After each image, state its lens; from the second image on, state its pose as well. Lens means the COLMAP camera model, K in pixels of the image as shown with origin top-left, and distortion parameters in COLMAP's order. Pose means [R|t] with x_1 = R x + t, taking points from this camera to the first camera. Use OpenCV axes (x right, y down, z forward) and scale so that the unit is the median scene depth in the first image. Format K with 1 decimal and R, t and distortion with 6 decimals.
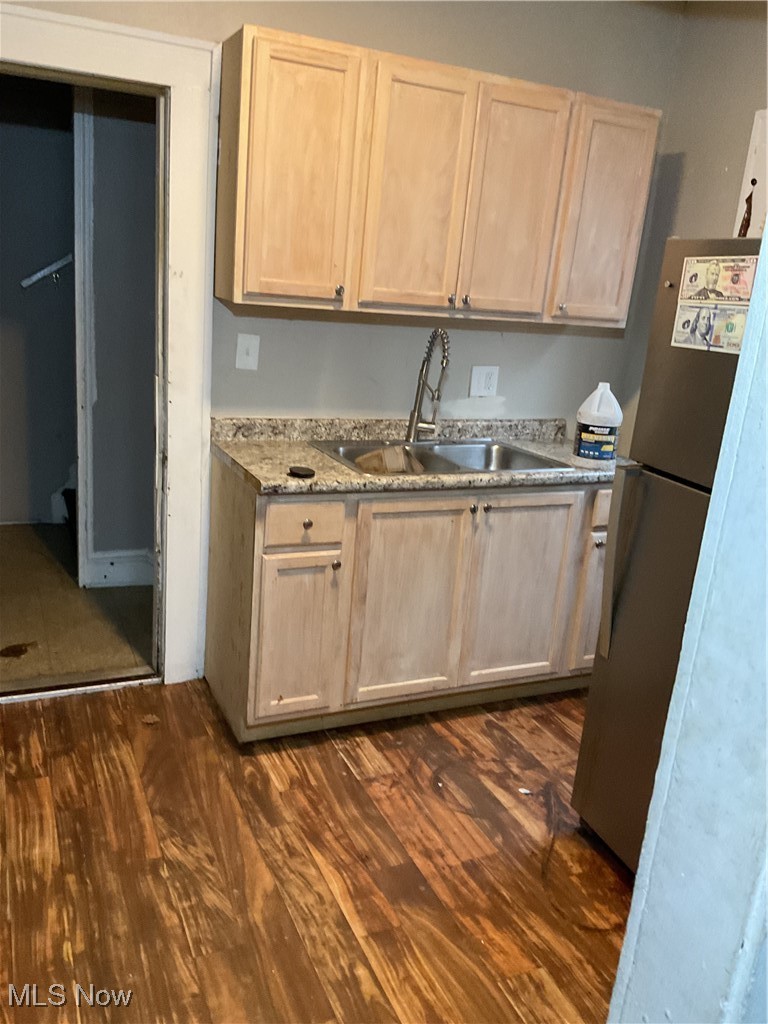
lens RADIAL K [[848.7, 0, 373.6], [0, 848.7, 509.9], [0, 0, 1]] dist [-0.030951, 0.031032]
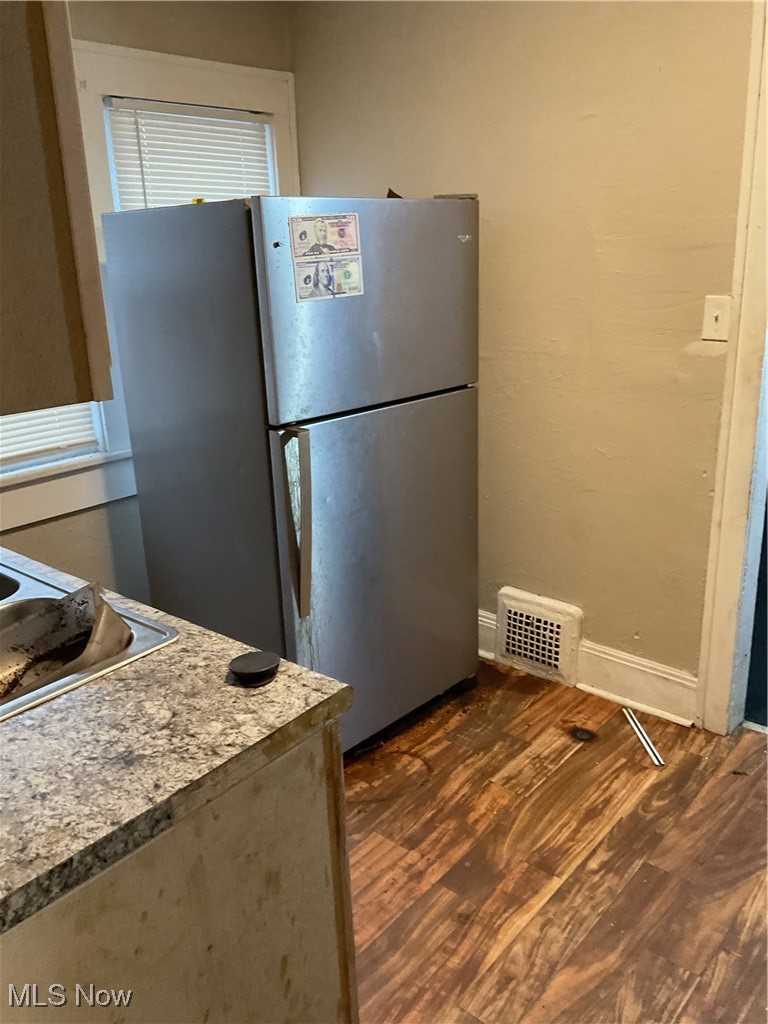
lens RADIAL K [[848.7, 0, 373.8], [0, 848.7, 517.1], [0, 0, 1]] dist [-0.030951, 0.031032]
pose [[-0.431109, -0.364953, 0.825199, -0.641009], [0.226691, 0.841409, 0.490553, -0.470987], [-0.873359, 0.398547, -0.280007, 1.345347]]
